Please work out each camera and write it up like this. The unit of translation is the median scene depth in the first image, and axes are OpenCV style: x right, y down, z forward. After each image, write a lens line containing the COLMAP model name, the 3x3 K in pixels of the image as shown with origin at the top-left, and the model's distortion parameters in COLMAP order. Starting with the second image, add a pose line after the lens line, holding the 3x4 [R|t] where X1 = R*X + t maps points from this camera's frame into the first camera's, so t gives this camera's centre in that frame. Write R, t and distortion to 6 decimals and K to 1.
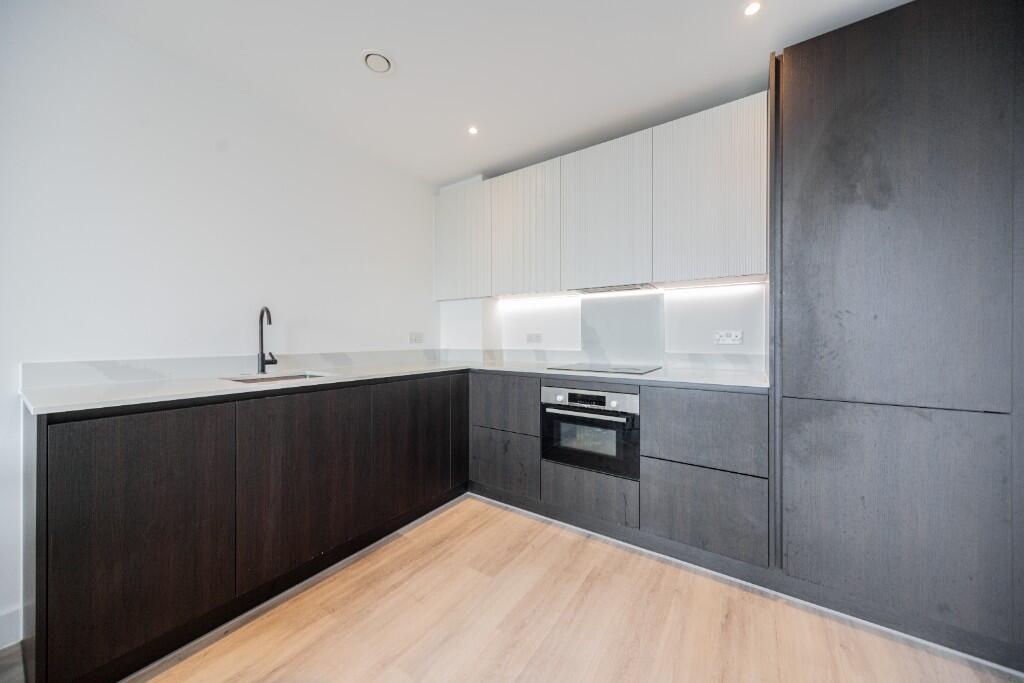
lens RADIAL K [[355.3, 0, 512.9], [0, 355.3, 337.1], [0, 0, 1]] dist [0.002260, 0.000086]
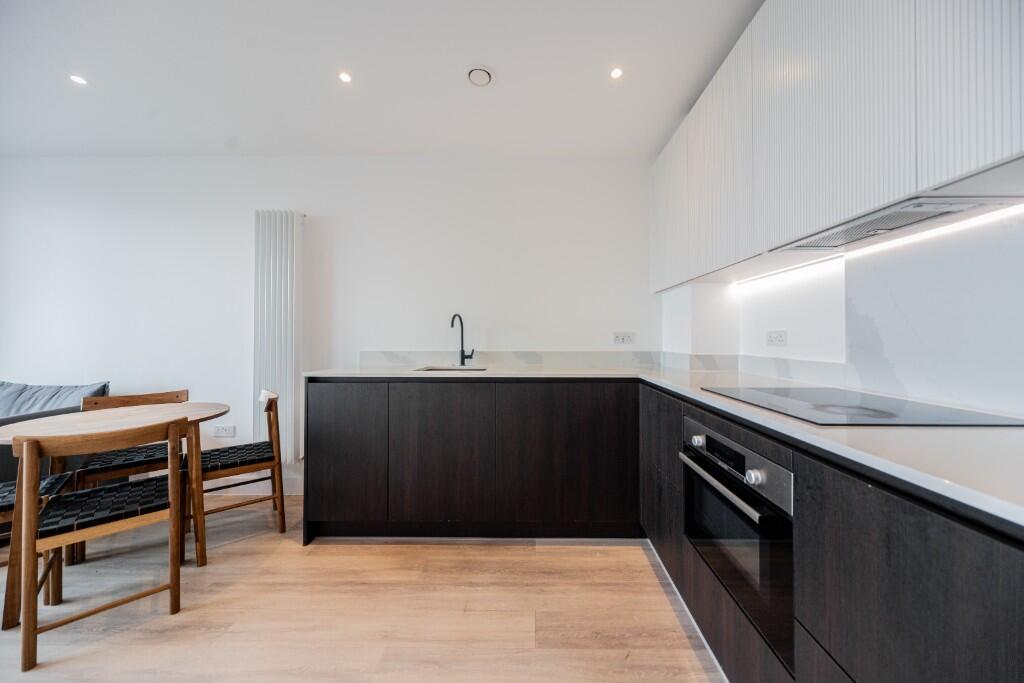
lens RADIAL K [[359.6, 0, 532.9], [0, 359.6, 332.7], [0, 0, 1]] dist [0.001205, 0.000091]
pose [[0.551770, -0.012564, -0.833902, 0.515231], [0.000977, 0.999896, -0.014418, 0.002274], [0.833996, 0.007141, 0.551725, 0.476612]]
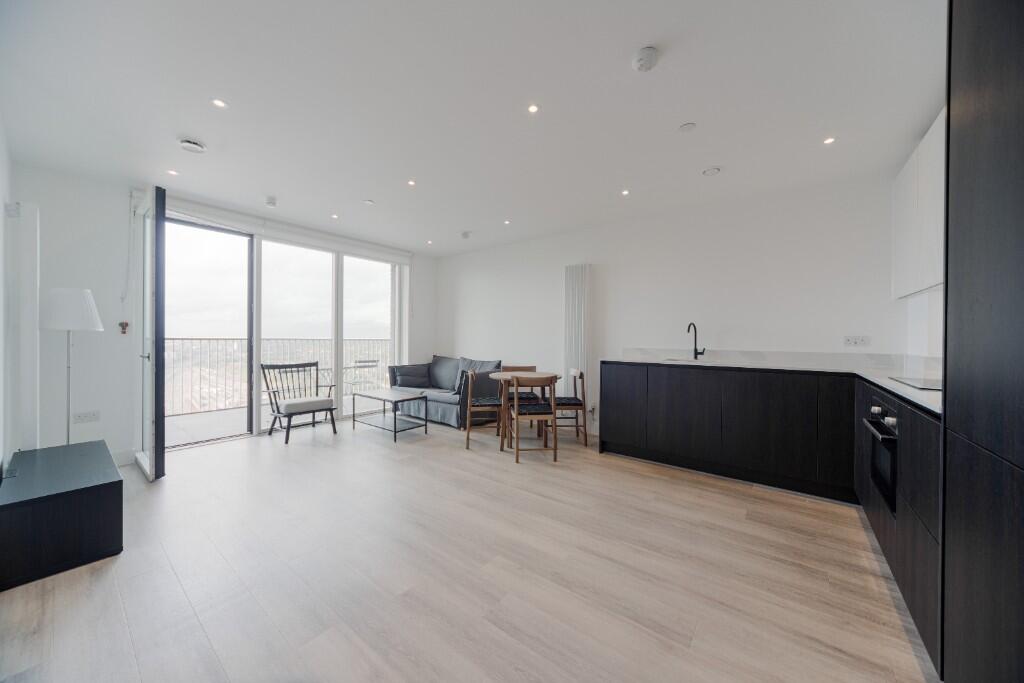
lens RADIAL K [[362.4, 0, 510.0], [0, 362.4, 338.1], [0, 0, 1]] dist [-0.001257, -0.000112]
pose [[-0.063317, -0.002742, -0.997990, 1.164364], [-0.007452, 0.999970, -0.002275, 0.004903], [0.997966, 0.007293, -0.063335, 0.166910]]
